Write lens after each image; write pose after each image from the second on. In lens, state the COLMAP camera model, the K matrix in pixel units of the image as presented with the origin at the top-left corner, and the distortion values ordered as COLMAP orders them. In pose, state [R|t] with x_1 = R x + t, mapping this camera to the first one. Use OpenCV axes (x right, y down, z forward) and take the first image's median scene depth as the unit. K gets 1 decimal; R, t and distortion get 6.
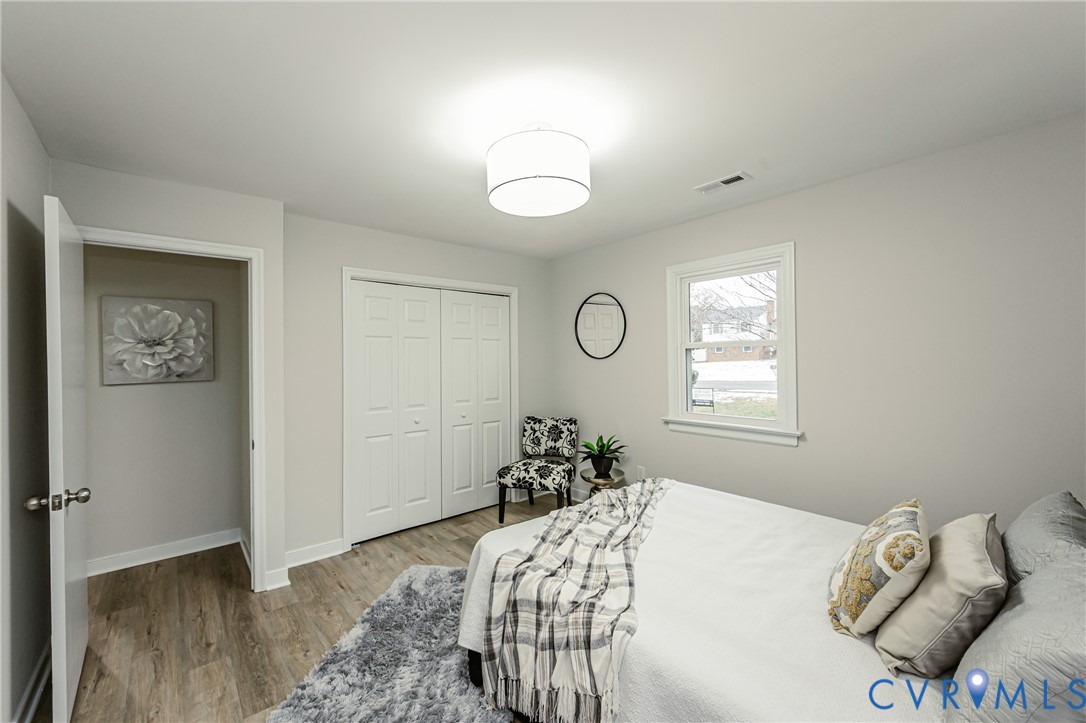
lens RADIAL K [[435.3, 0, 548.7], [0, 435.3, 358.2], [0, 0, 1]] dist [0.000011, 0.000196]
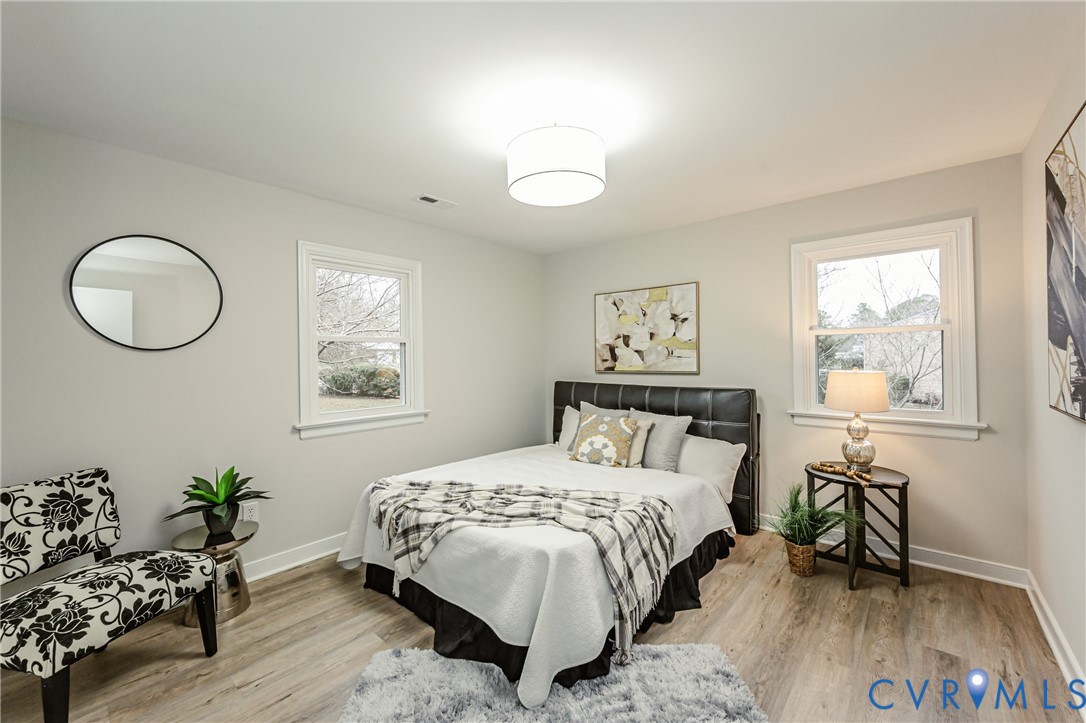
lens RADIAL K [[435.3, 0, 544.0], [0, 435.3, 361.2], [0, 0, 1]] dist [0.000011, 0.000196]
pose [[-0.147312, 0.006294, 0.989070, -0.515268], [0.006120, 0.999966, -0.005451, 0.022018], [-0.989071, 0.005250, -0.147346, 0.574216]]
